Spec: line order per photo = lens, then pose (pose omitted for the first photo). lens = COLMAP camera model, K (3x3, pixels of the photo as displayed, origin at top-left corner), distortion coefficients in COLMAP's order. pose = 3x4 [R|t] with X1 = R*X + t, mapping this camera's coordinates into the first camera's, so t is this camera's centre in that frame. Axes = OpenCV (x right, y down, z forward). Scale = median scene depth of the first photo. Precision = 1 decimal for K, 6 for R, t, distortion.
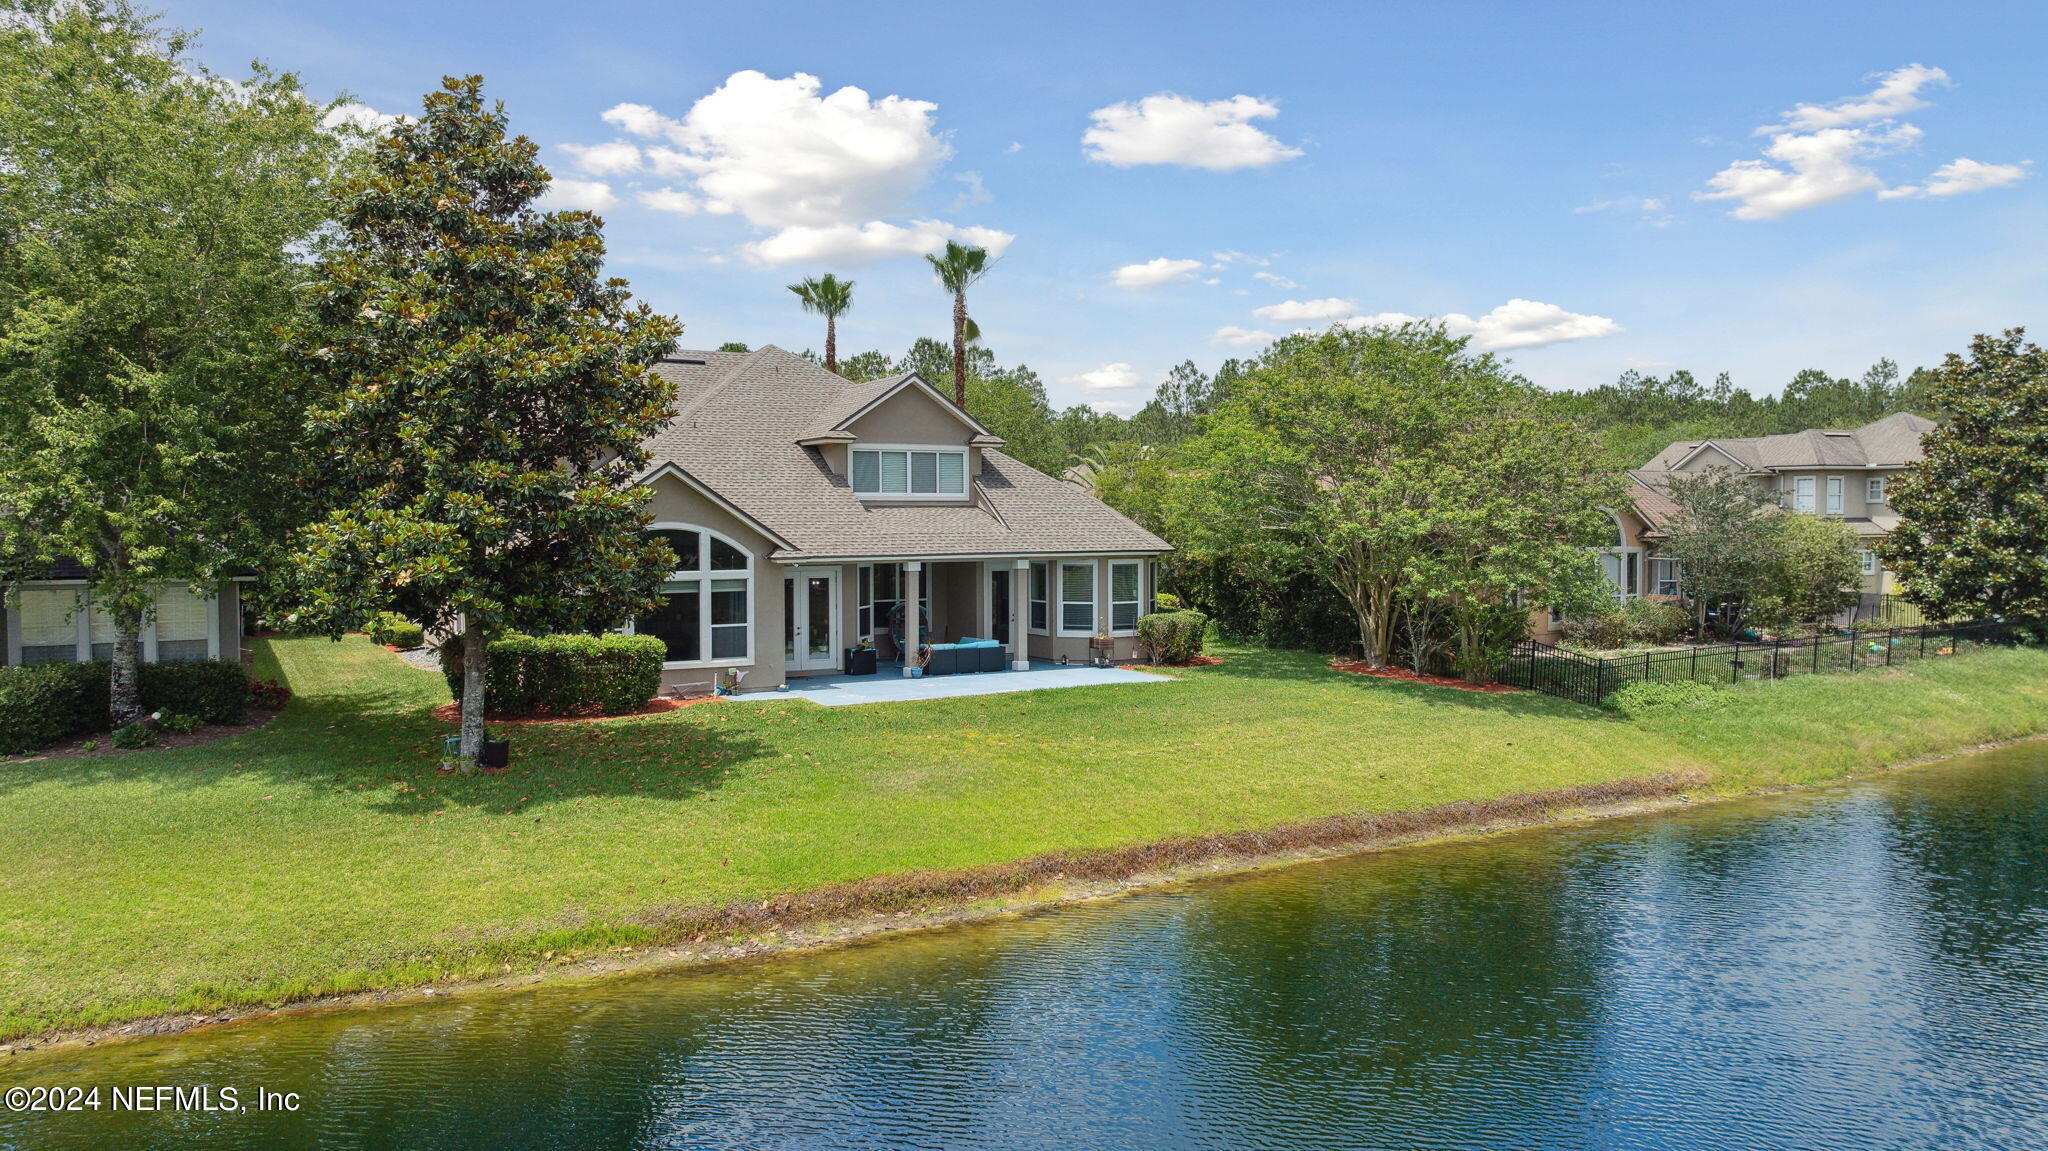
lens RADIAL K [[1439.9, 0, 1018.6], [0, 1439.9, 583.8], [0, 0, 1]] dist [-0.010952, -0.001107]
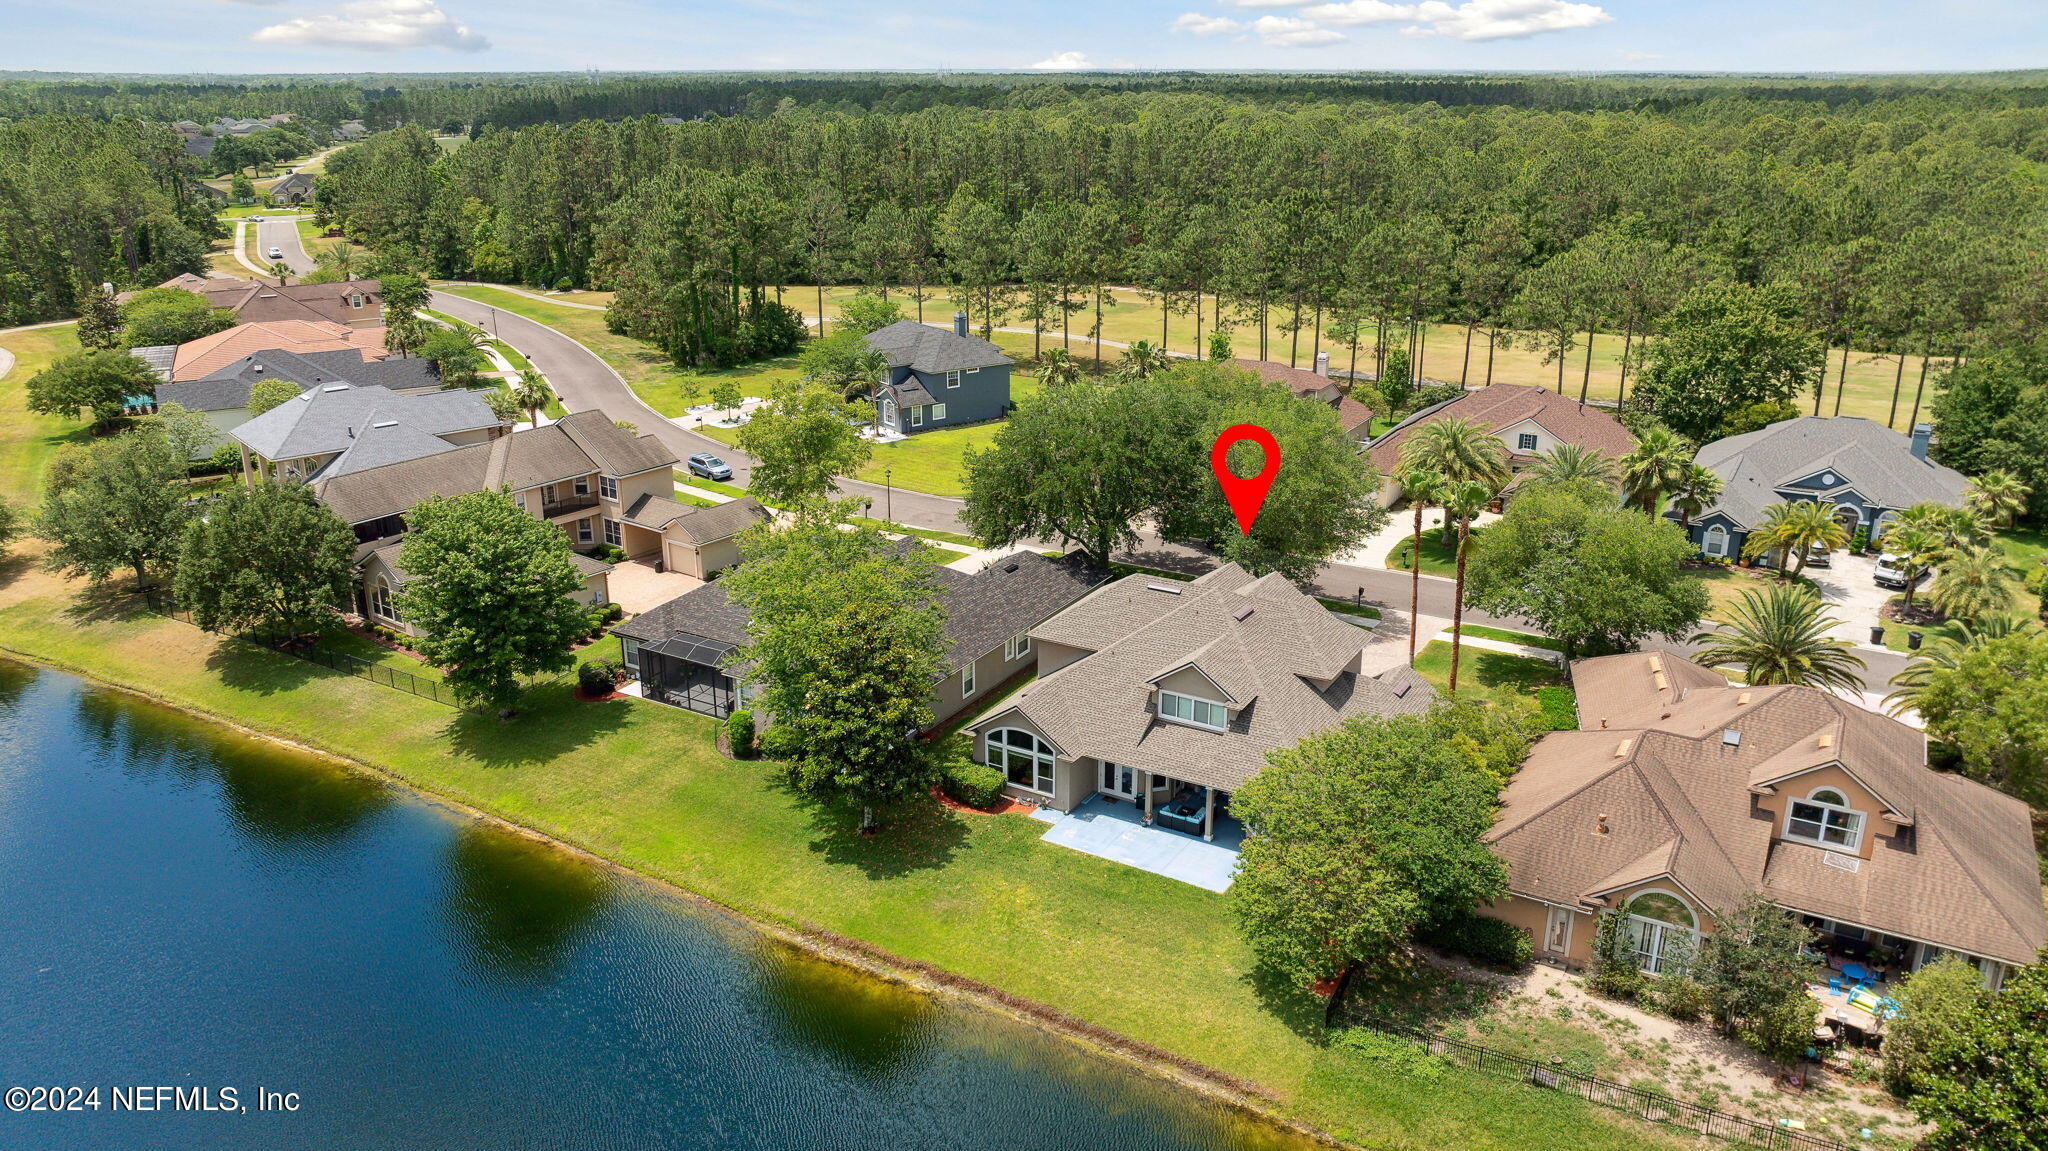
lens RADIAL K [[1439.9, 0, 1021.6], [0, 1439.9, 579.3], [0, 0, 1]] dist [-0.010952, -0.001107]
pose [[0.486857, 0.284244, -0.825939, 1.452404], [-0.029114, 0.950327, 0.309890, -0.906360], [0.872996, -0.126826, 0.470949, 0.000603]]
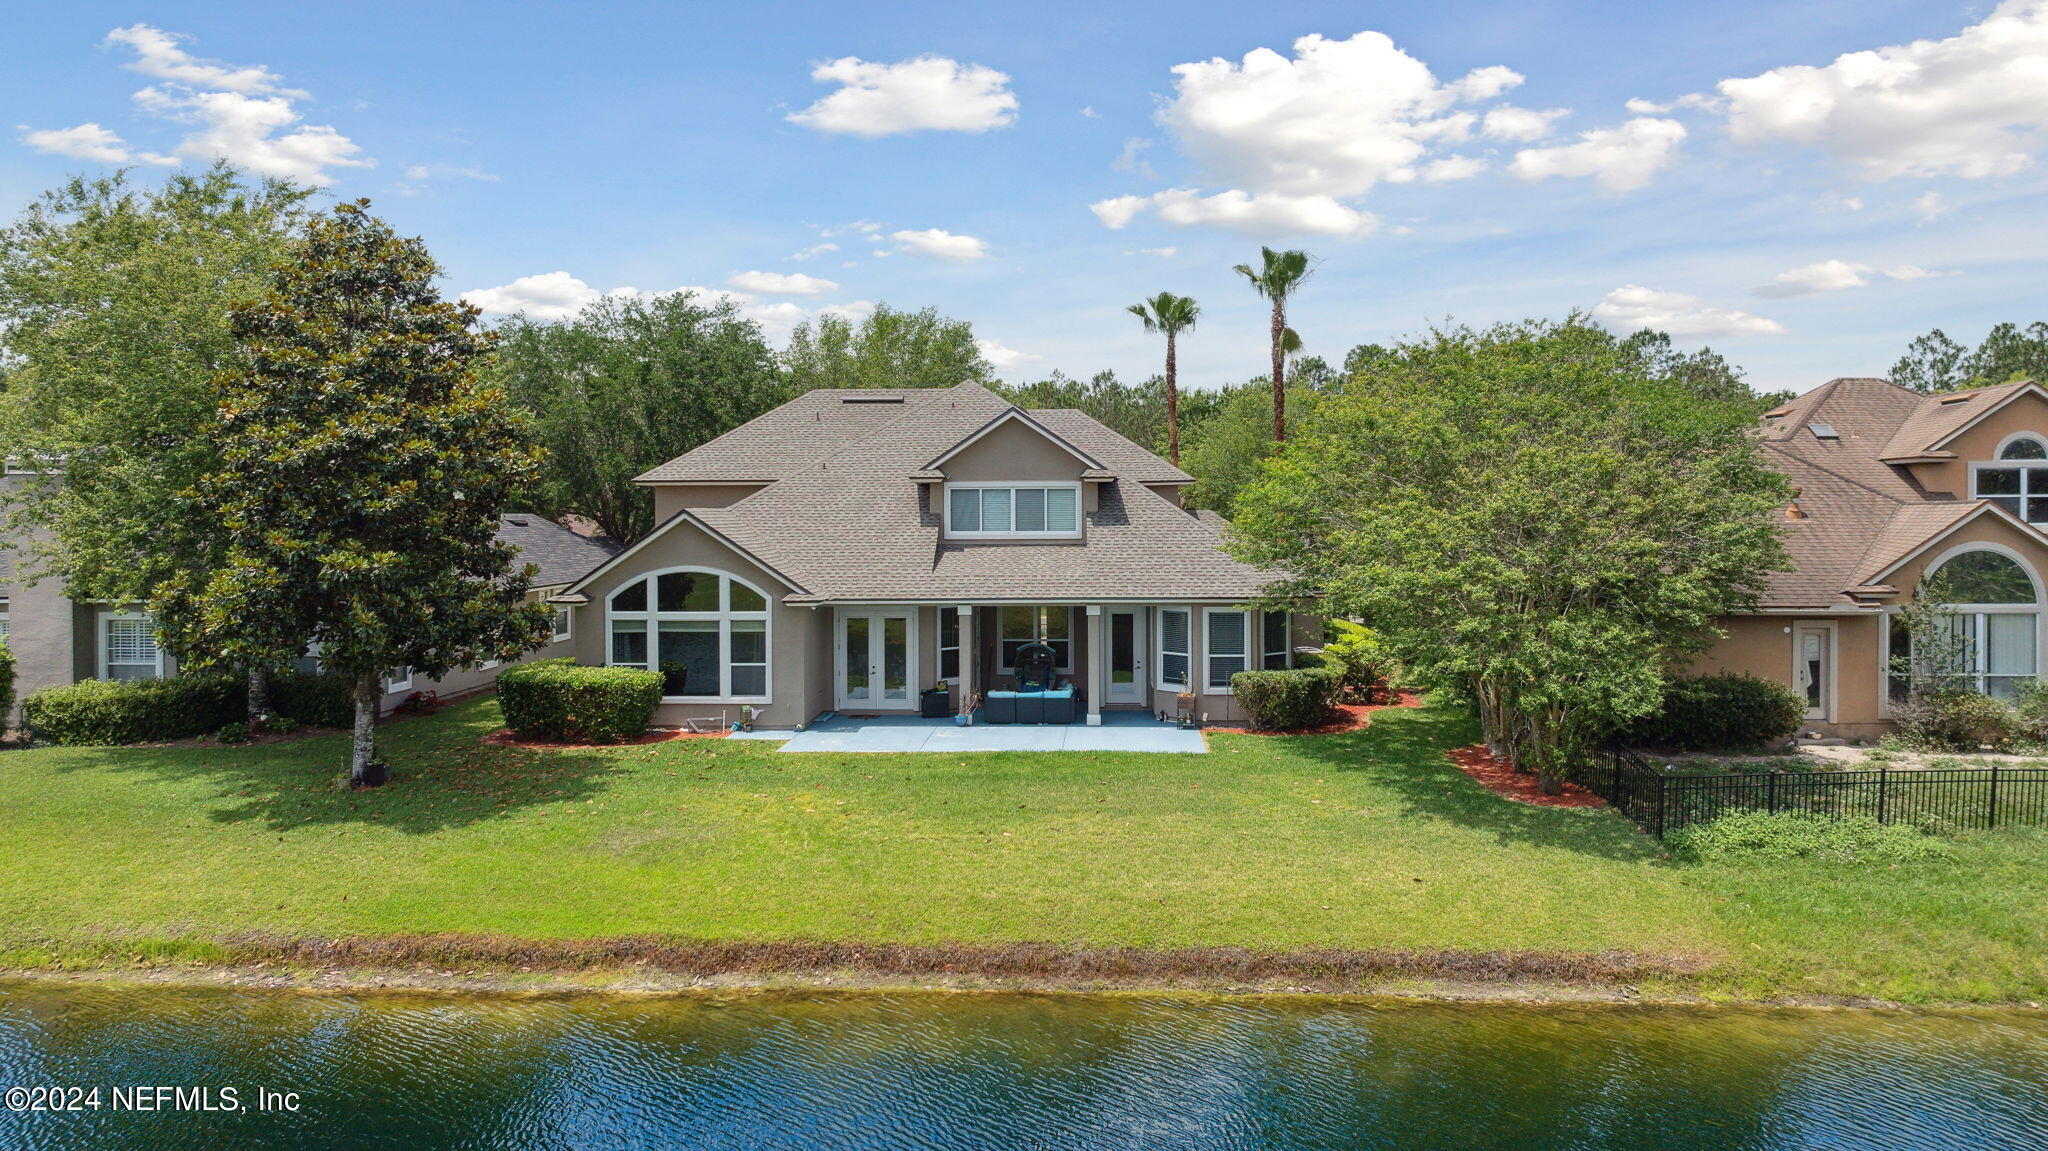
lens RADIAL K [[1439.9, 0, 1022.3], [0, 1439.9, 556.9], [0, 0, 1]] dist [-0.010952, -0.001107]
pose [[0.843045, 0.015011, -0.537634, 0.524429], [-0.022386, 0.999724, -0.007191, -0.045777], [0.537378, 0.018097, 0.843147, 0.222425]]
